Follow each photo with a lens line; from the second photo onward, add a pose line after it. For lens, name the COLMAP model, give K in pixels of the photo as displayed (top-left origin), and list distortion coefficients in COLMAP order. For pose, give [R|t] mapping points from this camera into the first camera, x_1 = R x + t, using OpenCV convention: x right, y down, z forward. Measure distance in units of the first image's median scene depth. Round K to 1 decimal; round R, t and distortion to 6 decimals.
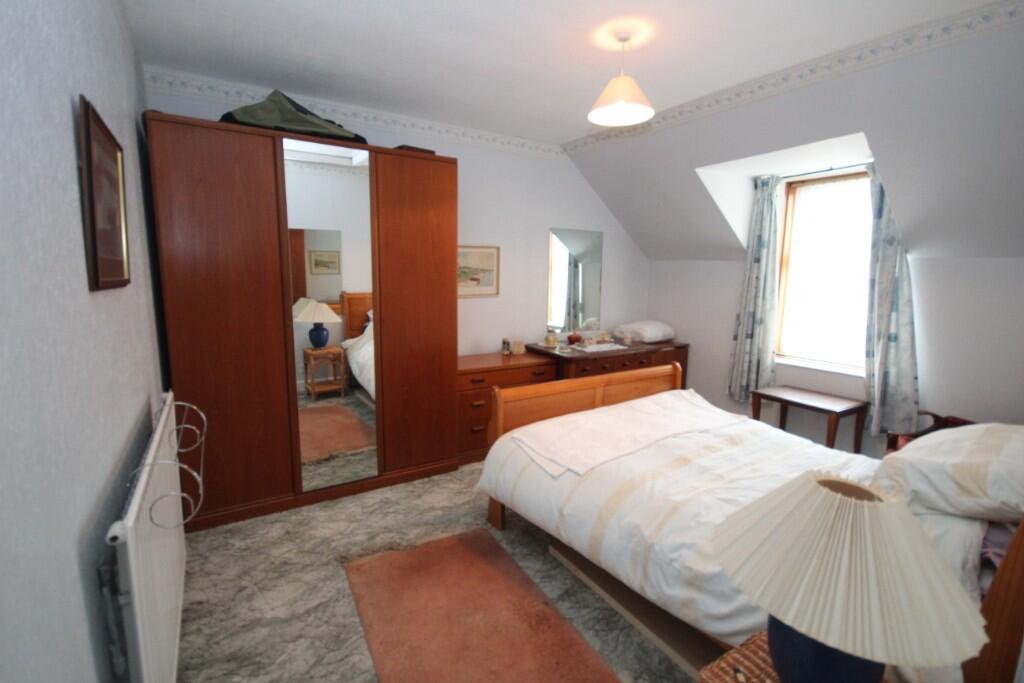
lens RADIAL K [[471.9, 0, 518.1], [0, 471.9, 344.9], [0, 0, 1]] dist [0.000027, 0.000011]
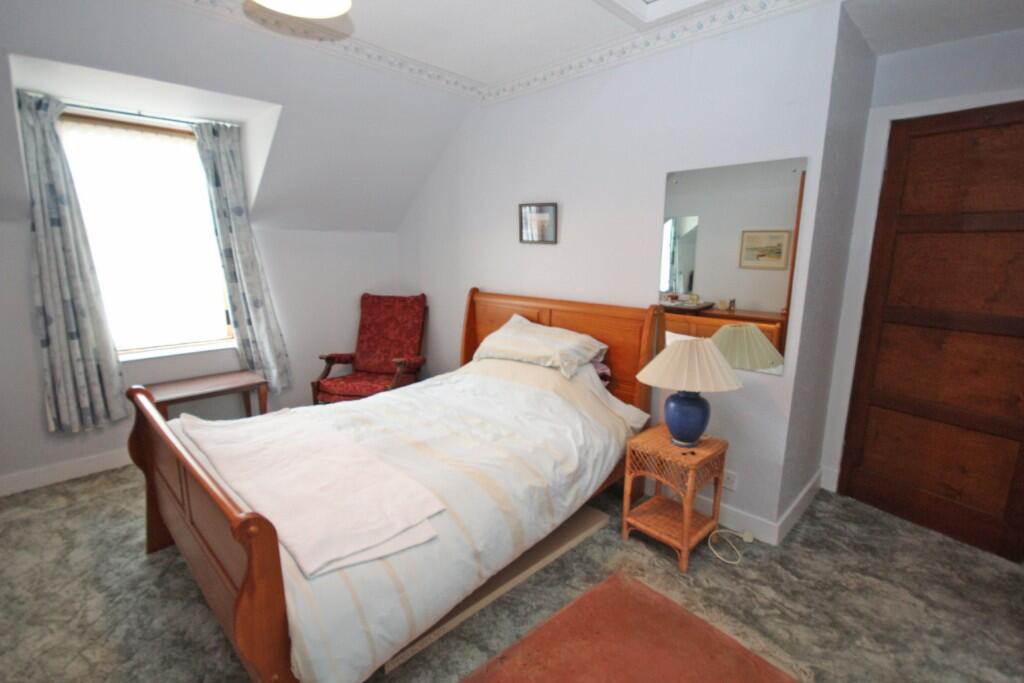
lens RADIAL K [[497.9, 0, 512.0], [0, 497.9, 341.5], [0, 0, 1]] dist [-0.014214, 0.000254]
pose [[-0.244918, -0.195035, 0.949724, -0.416868], [0.132281, 0.963676, 0.232013, -0.112817], [-0.960477, 0.182455, -0.210223, 0.679458]]
